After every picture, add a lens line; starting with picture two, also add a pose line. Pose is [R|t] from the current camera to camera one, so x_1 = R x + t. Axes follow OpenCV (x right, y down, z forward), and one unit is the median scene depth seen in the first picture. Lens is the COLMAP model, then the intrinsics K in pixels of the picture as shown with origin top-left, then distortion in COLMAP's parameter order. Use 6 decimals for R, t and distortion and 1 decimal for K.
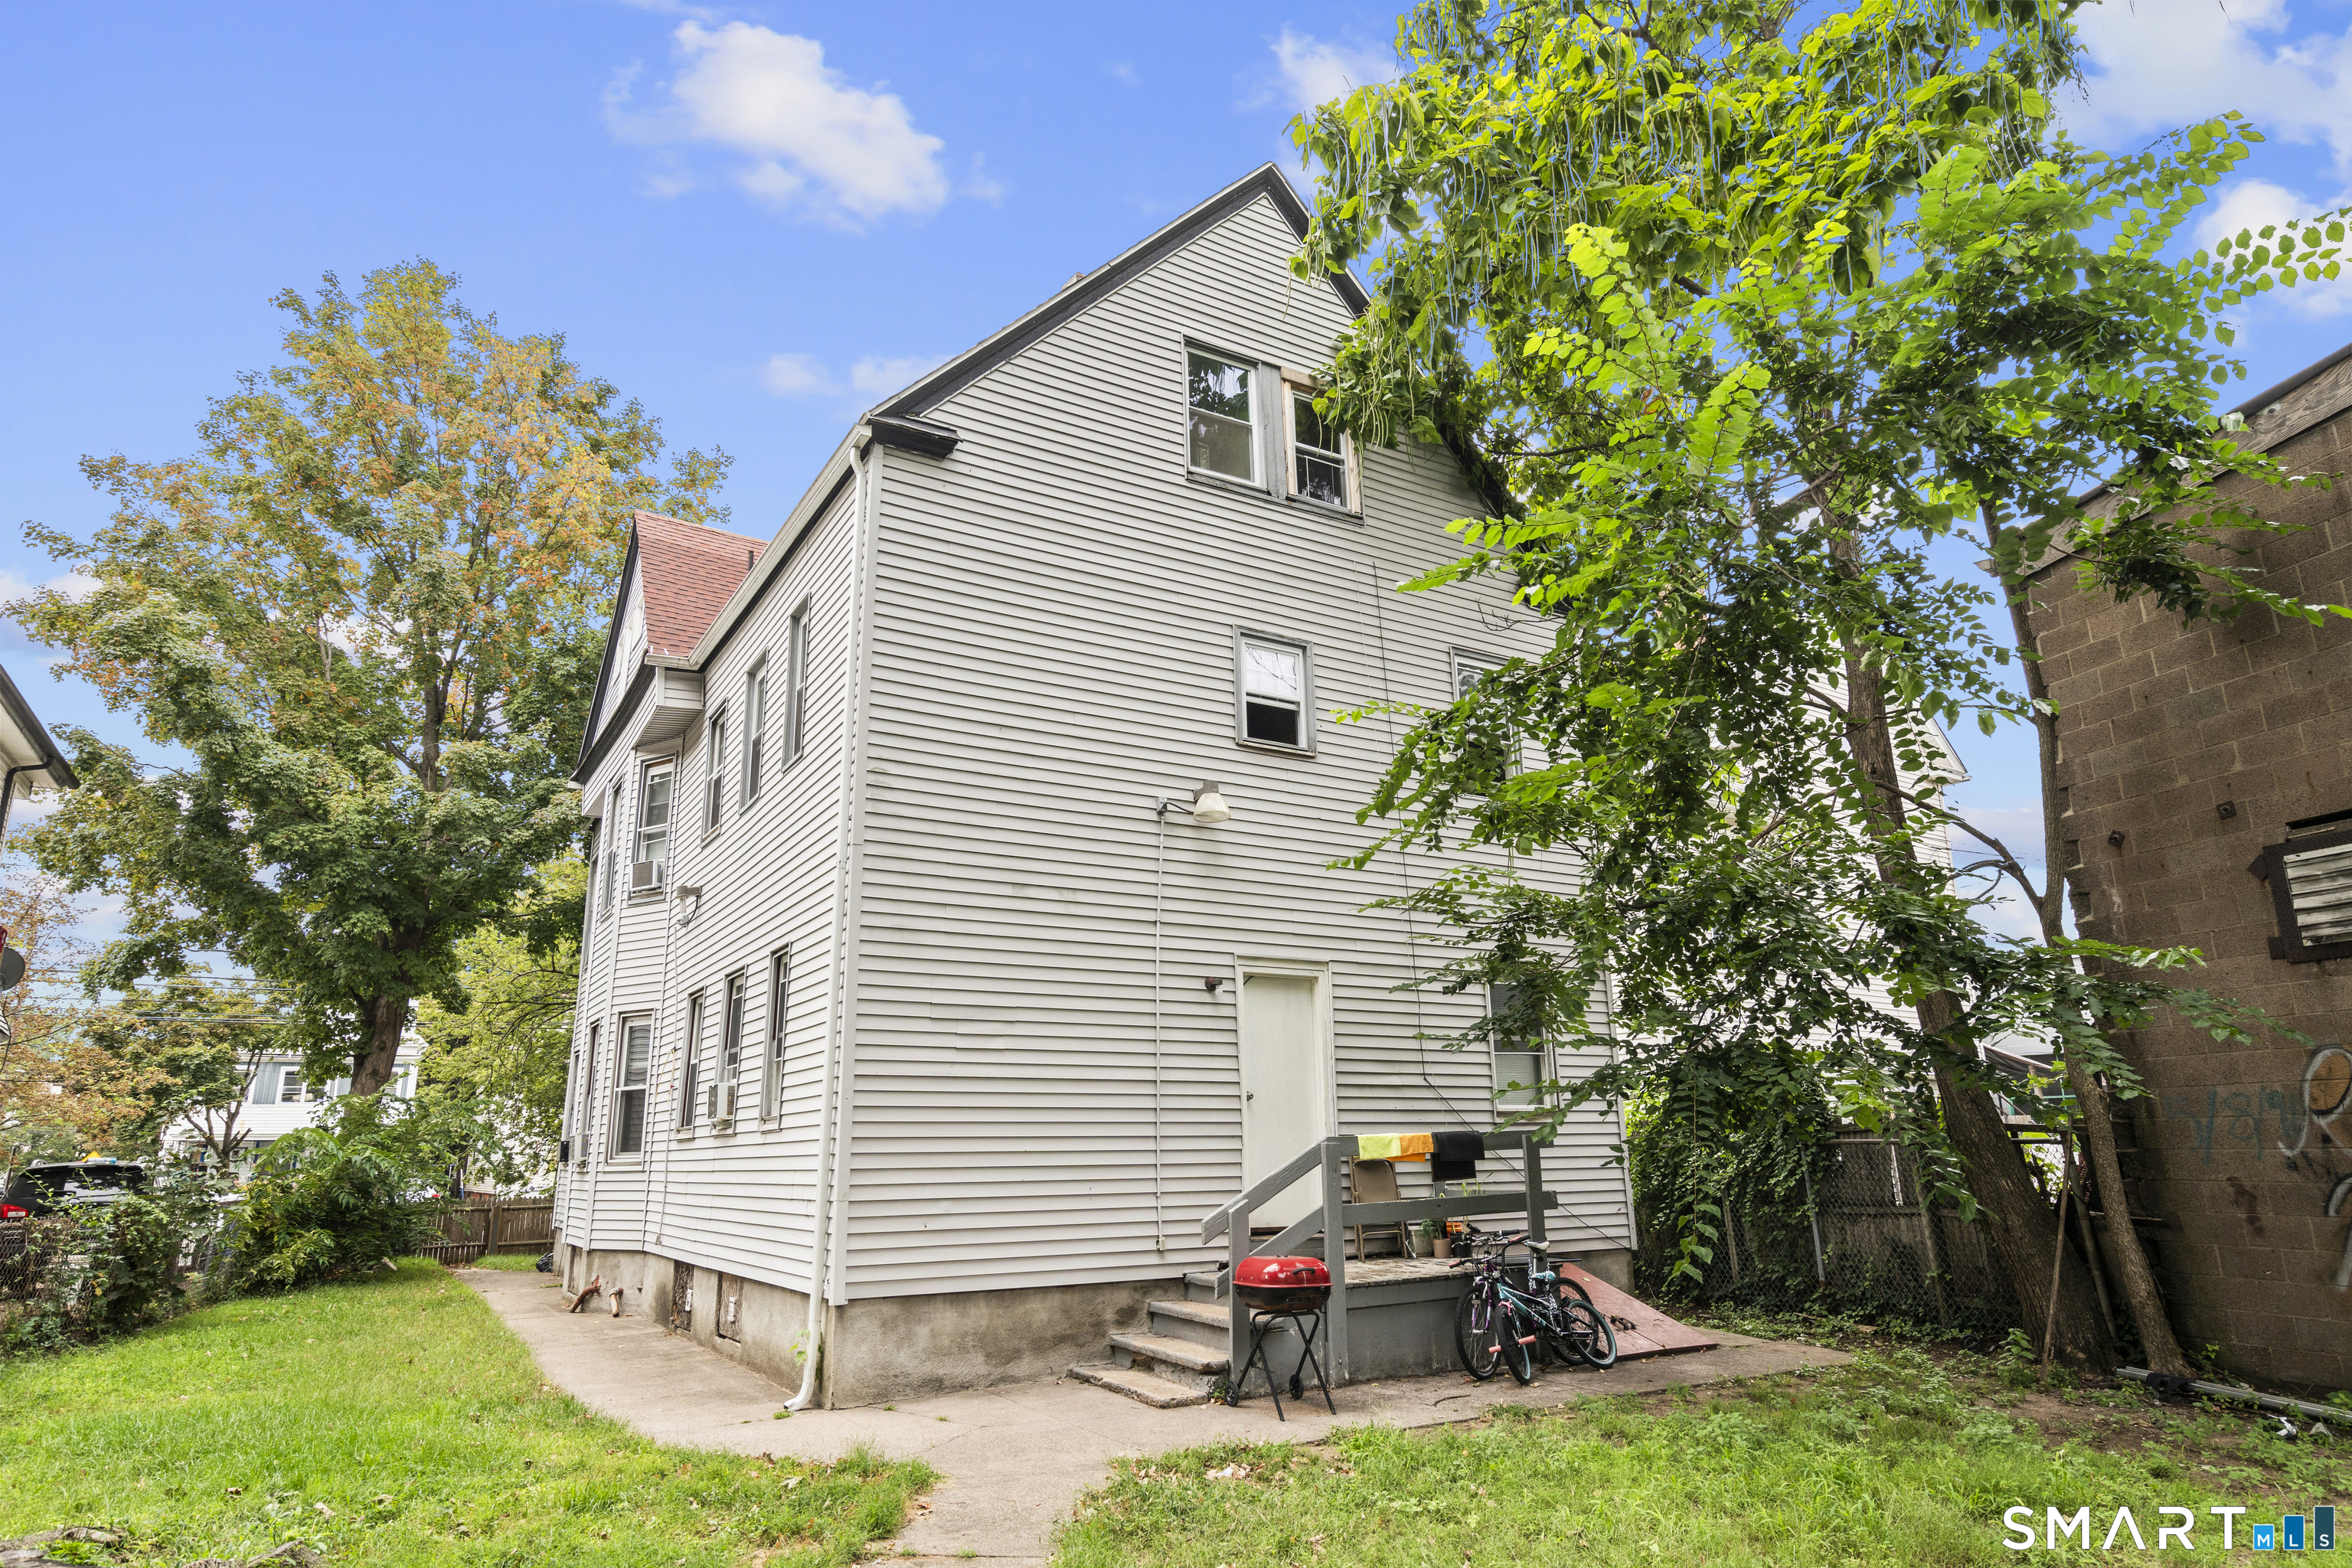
lens RADIAL K [[1369.9, 0, 1182.0], [0, 1369.9, 774.1], [0, 0, 1]] dist [0.007396, -0.000675]
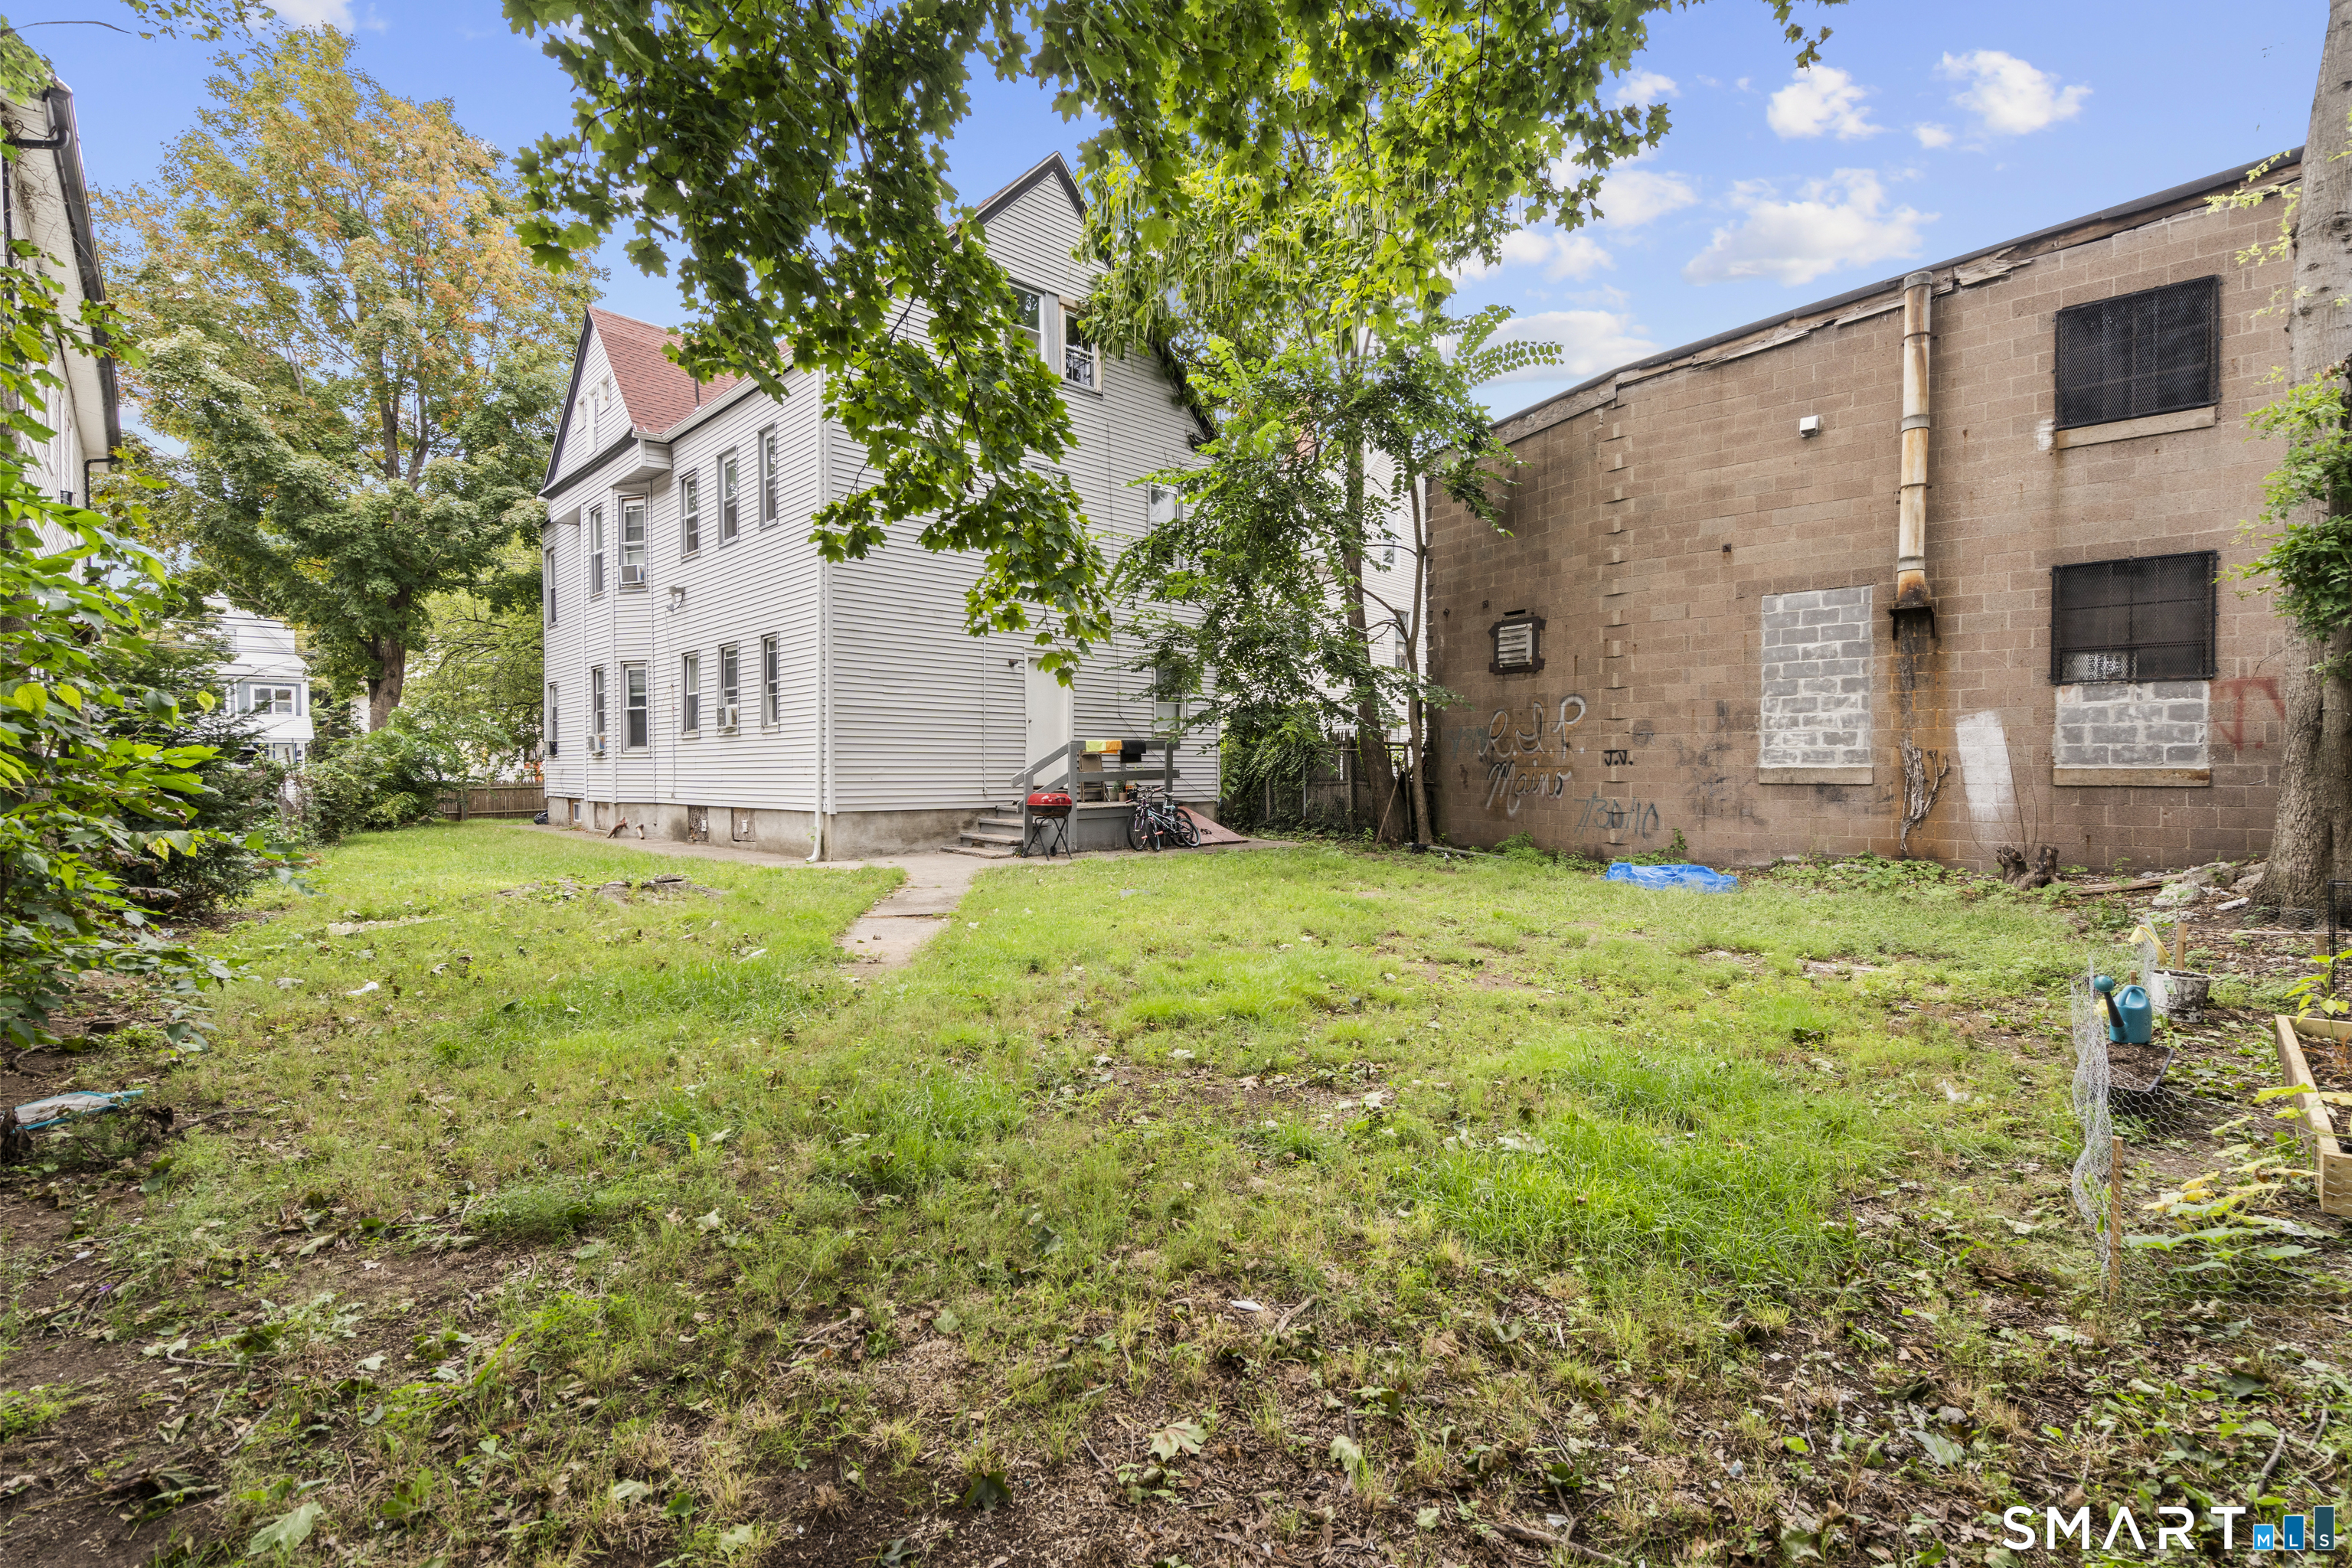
lens RADIAL K [[1055.8, 0, 1184.6], [0, 1055.8, 782.1], [0, 0, 1]] dist [-0.010244, 0.004663]
pose [[0.971530, 0.010762, 0.236673, -0.096115], [-0.076099, 0.960208, 0.268718, -0.106147], [-0.224364, -0.279078, 0.933690, -0.497055]]
